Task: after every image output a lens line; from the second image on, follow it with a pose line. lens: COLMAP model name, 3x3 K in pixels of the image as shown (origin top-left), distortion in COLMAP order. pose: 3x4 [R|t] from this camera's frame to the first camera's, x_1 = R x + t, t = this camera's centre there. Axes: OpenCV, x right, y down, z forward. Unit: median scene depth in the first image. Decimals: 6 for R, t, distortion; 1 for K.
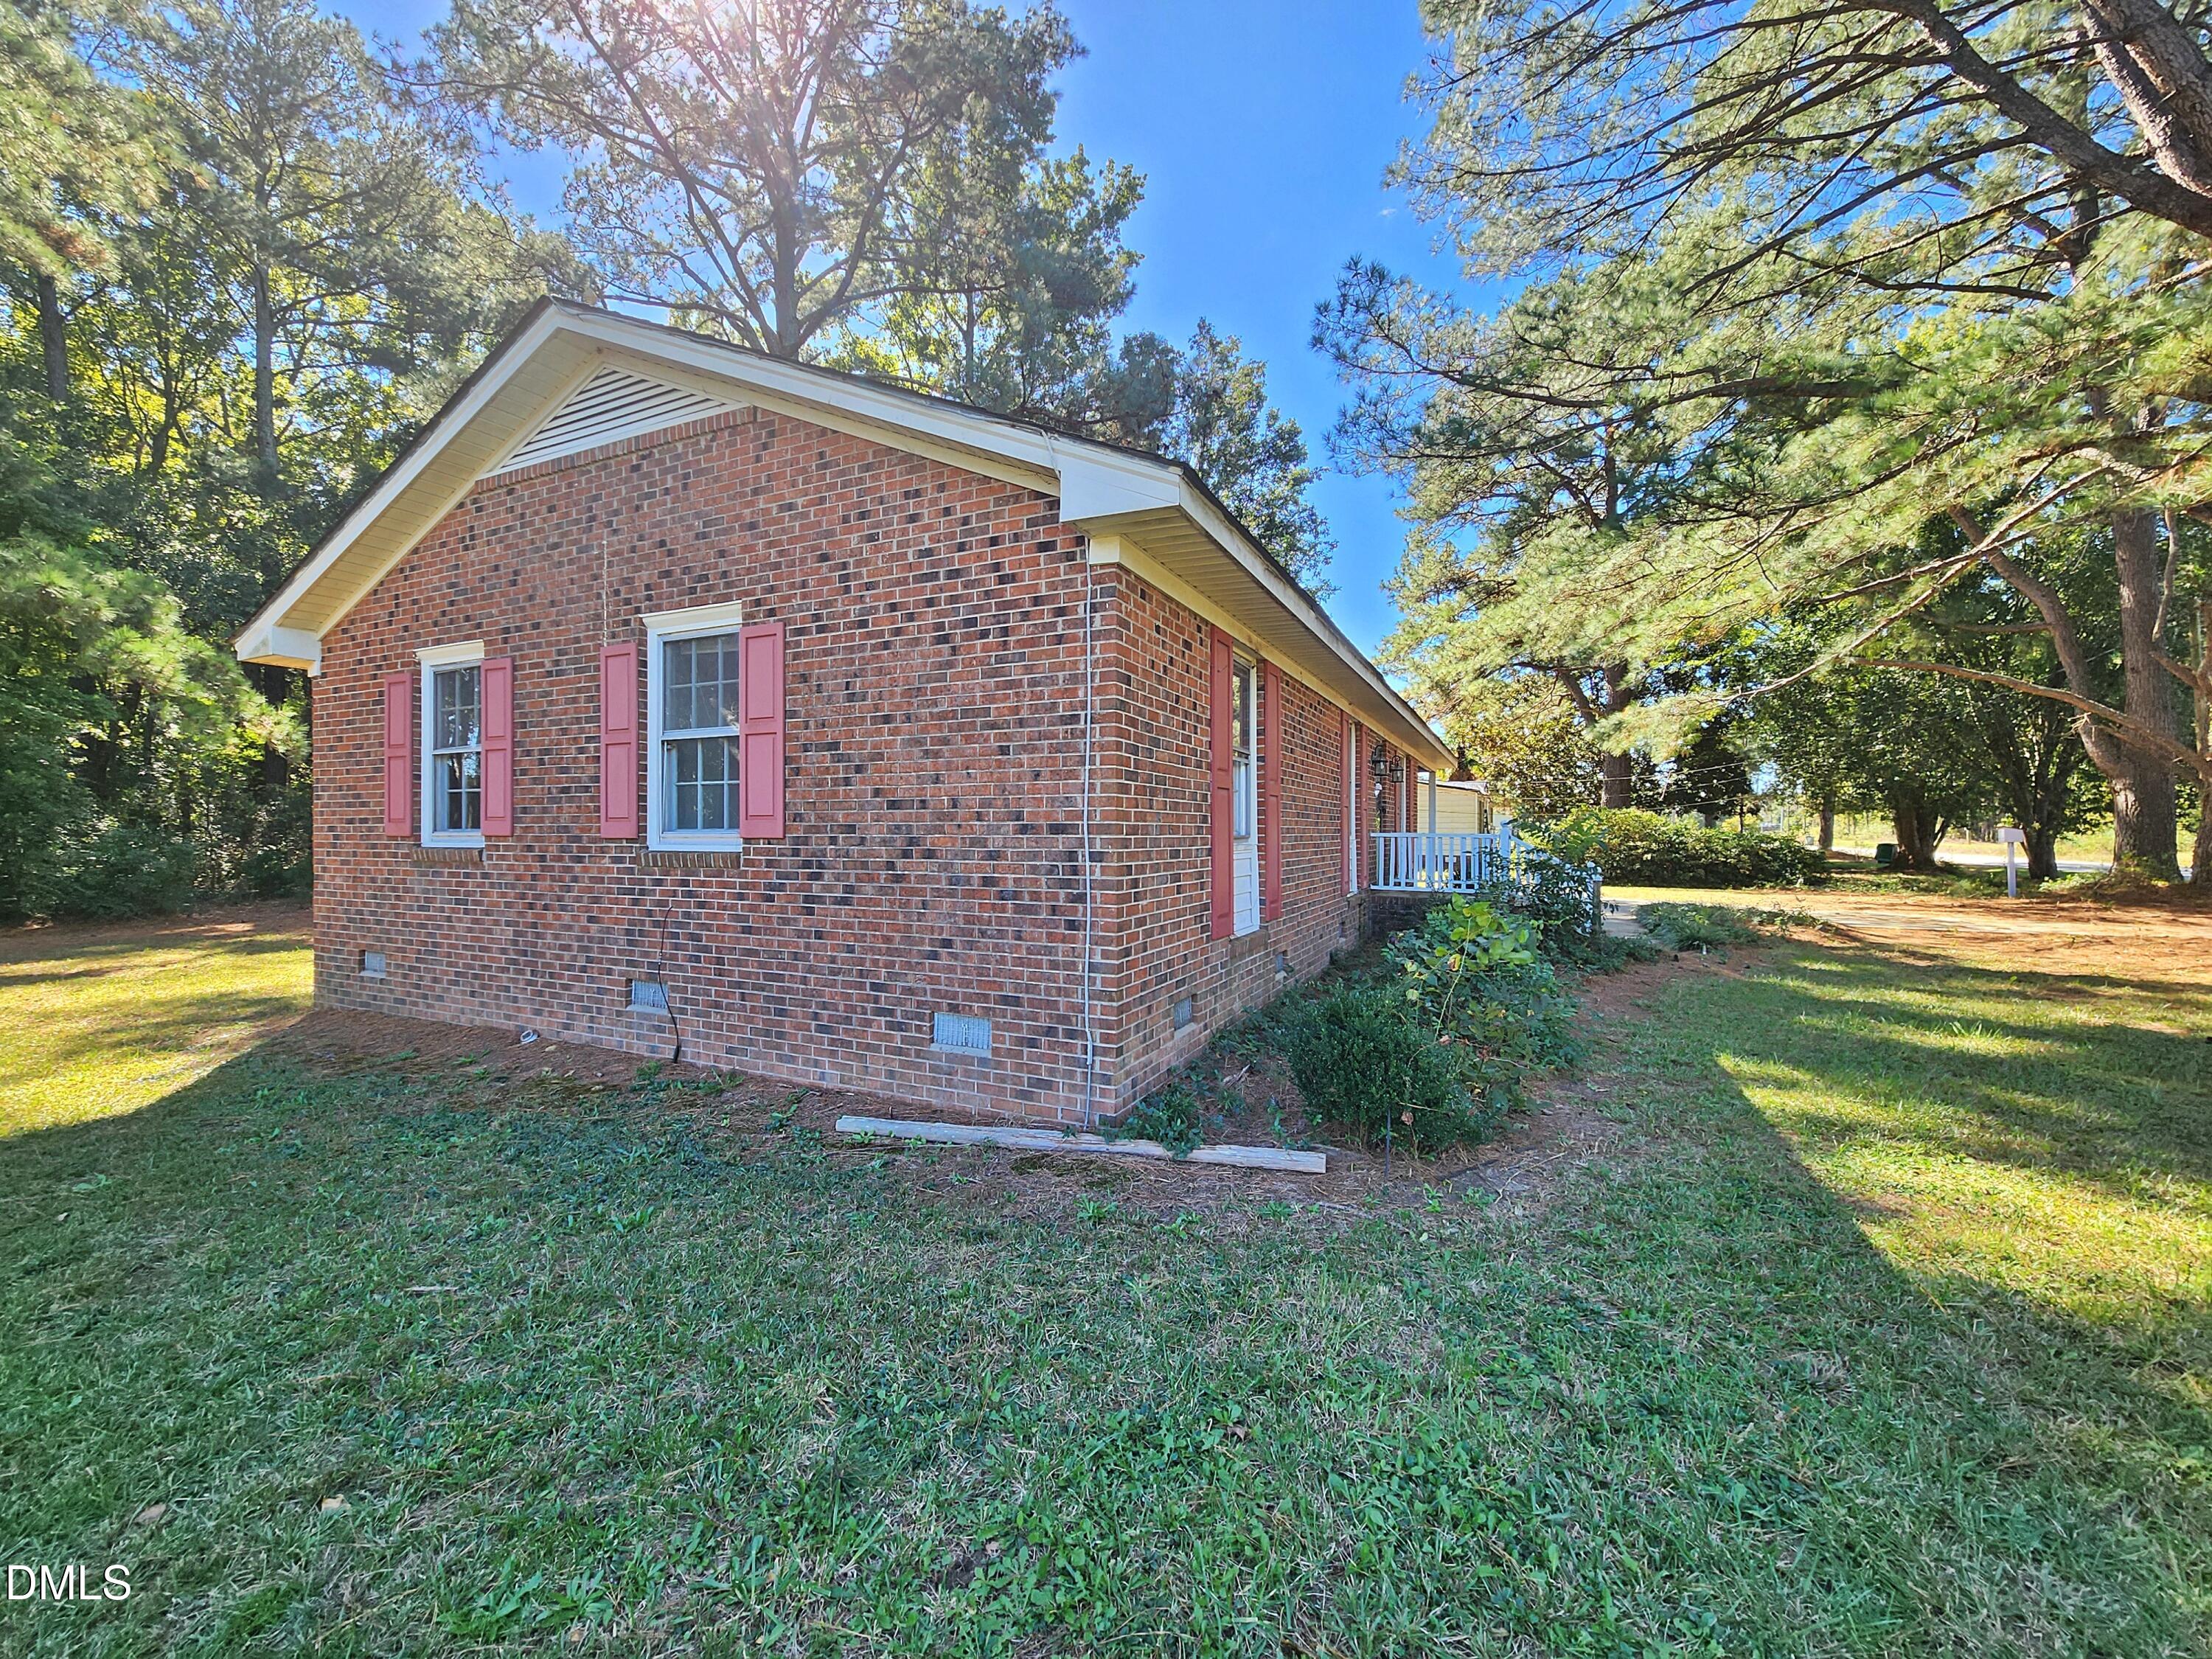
lens RADIAL K [[905.1, 0, 1097.7], [0, 905.1, 830.2], [0, 0, 1]] dist [0.001049, -0.002611]
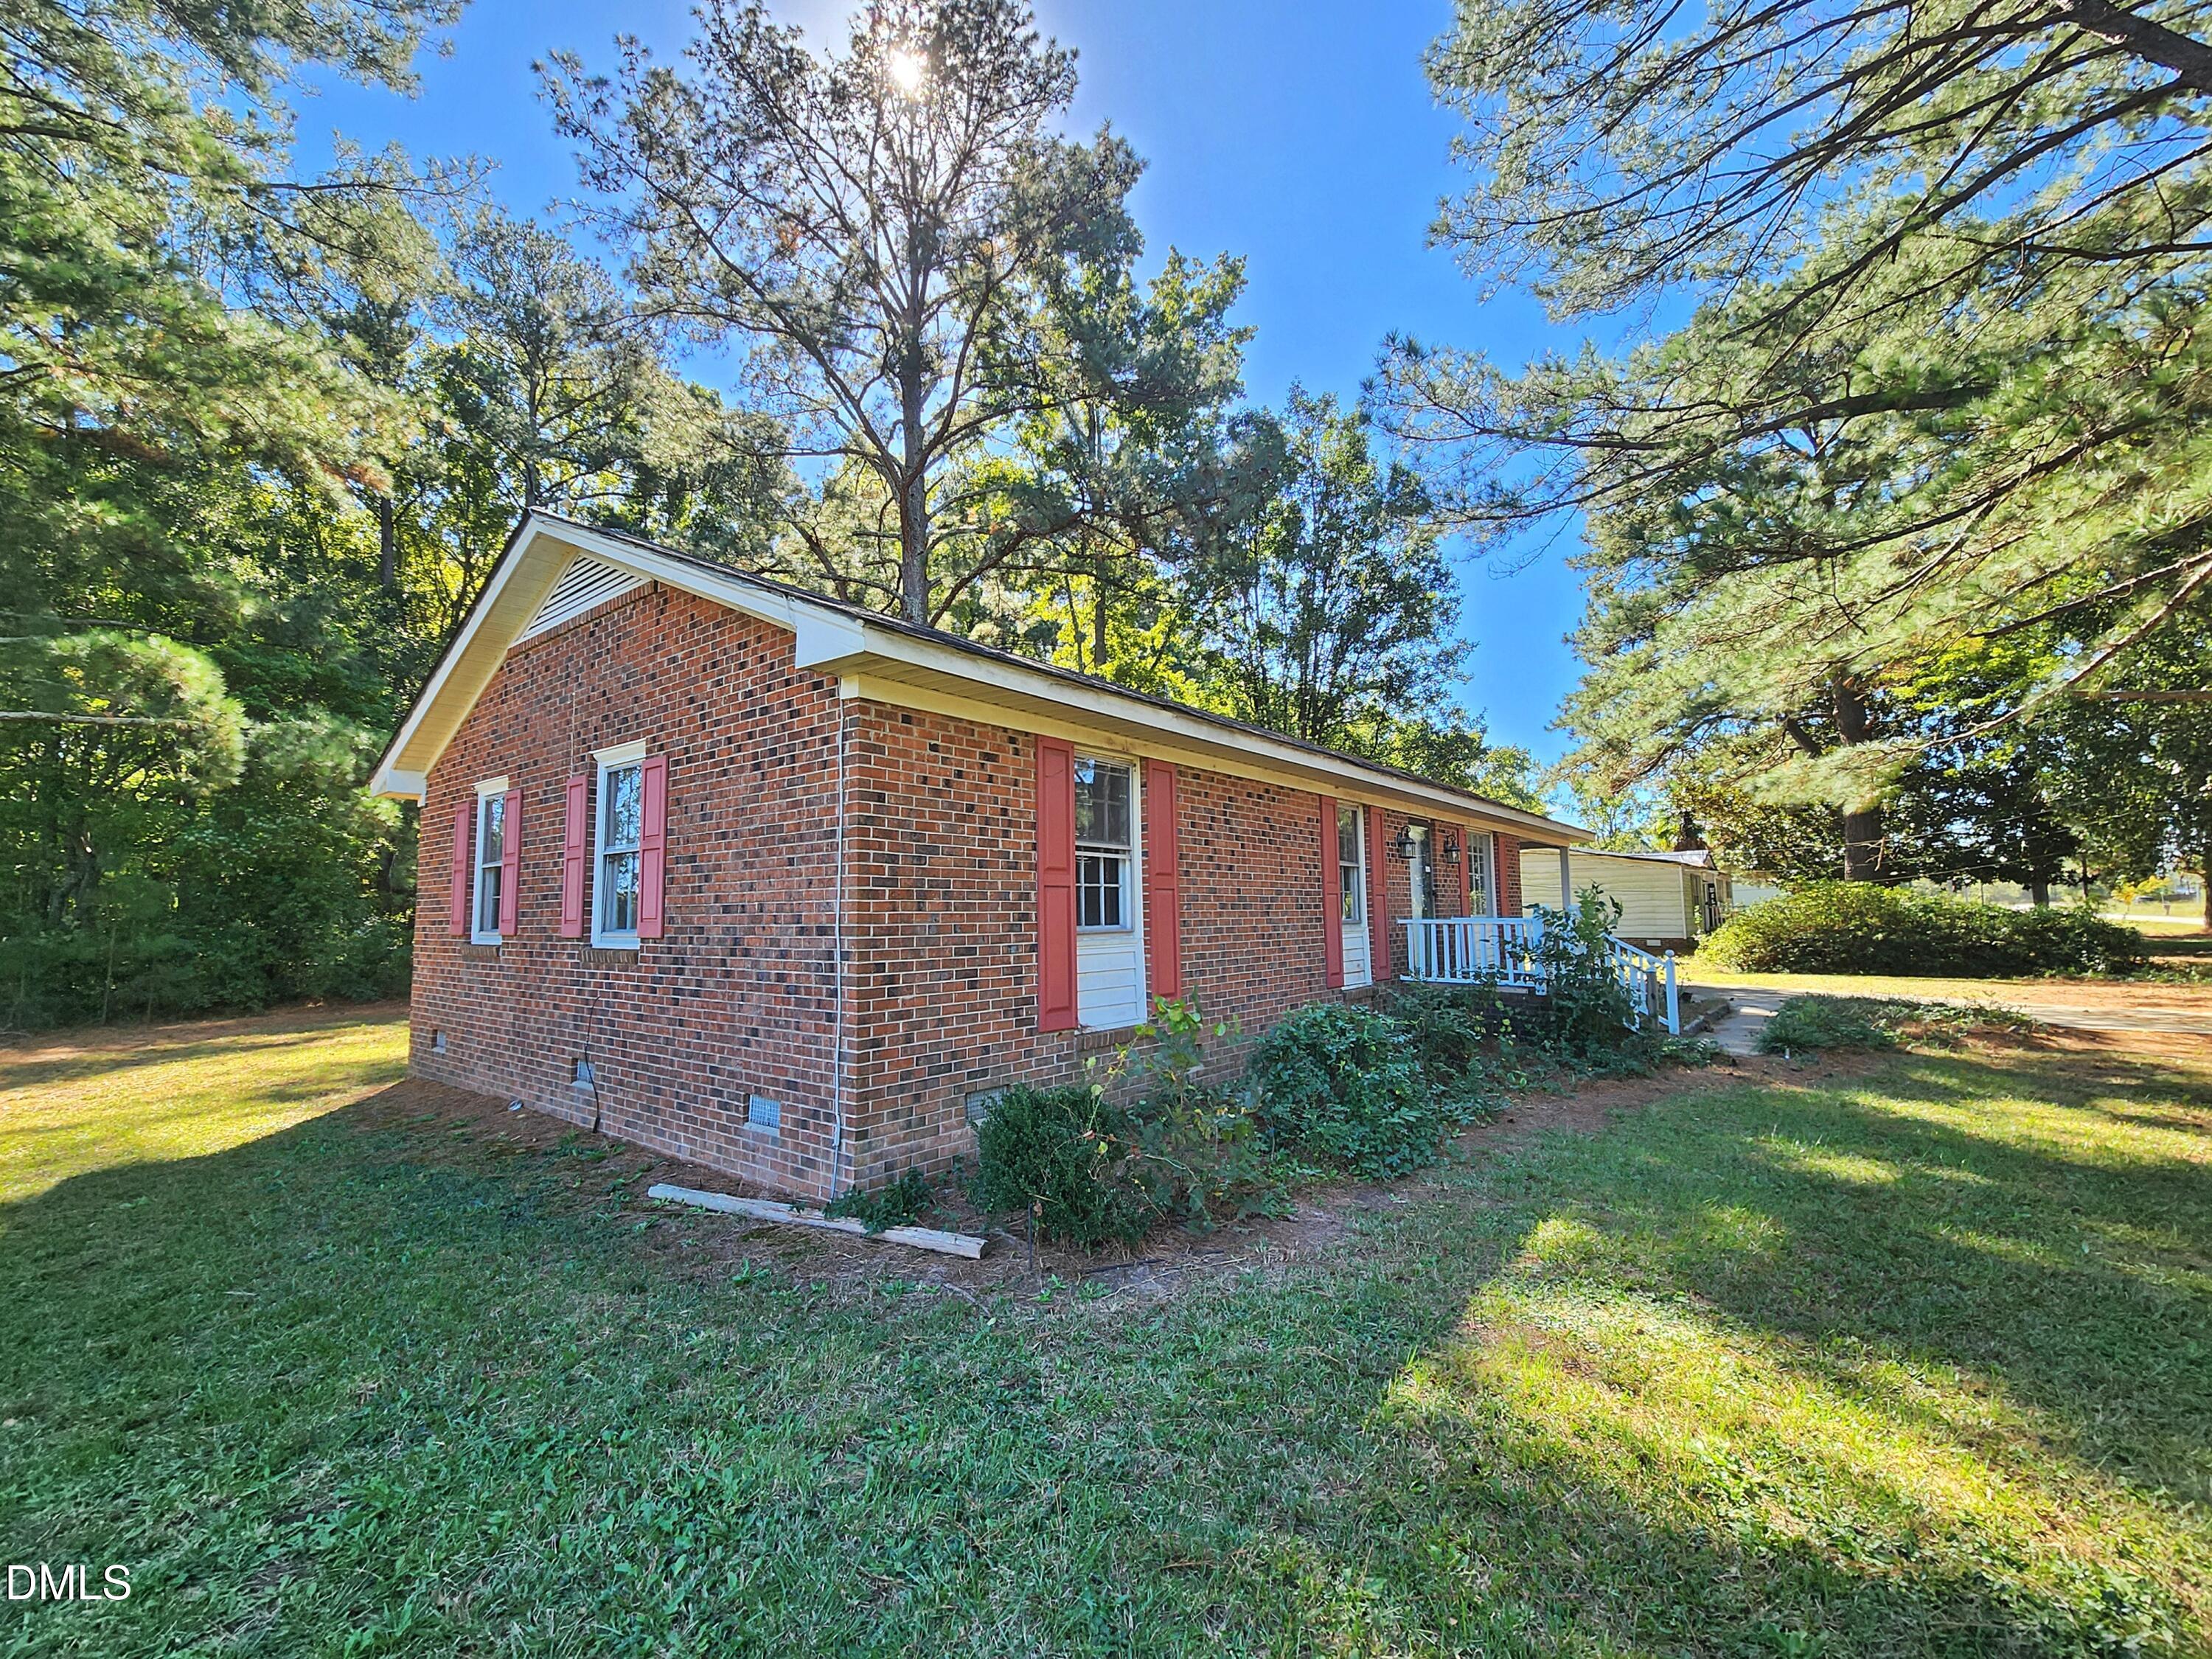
lens RADIAL K [[905.1, 0, 996.8], [0, 905.1, 834.5], [0, 0, 1]] dist [0.001049, -0.002611]
pose [[0.972146, -0.034250, -0.231861, 0.369491], [0.013374, 0.995759, -0.091018, -0.013104], [0.233995, 0.085382, 0.968481, -0.043698]]
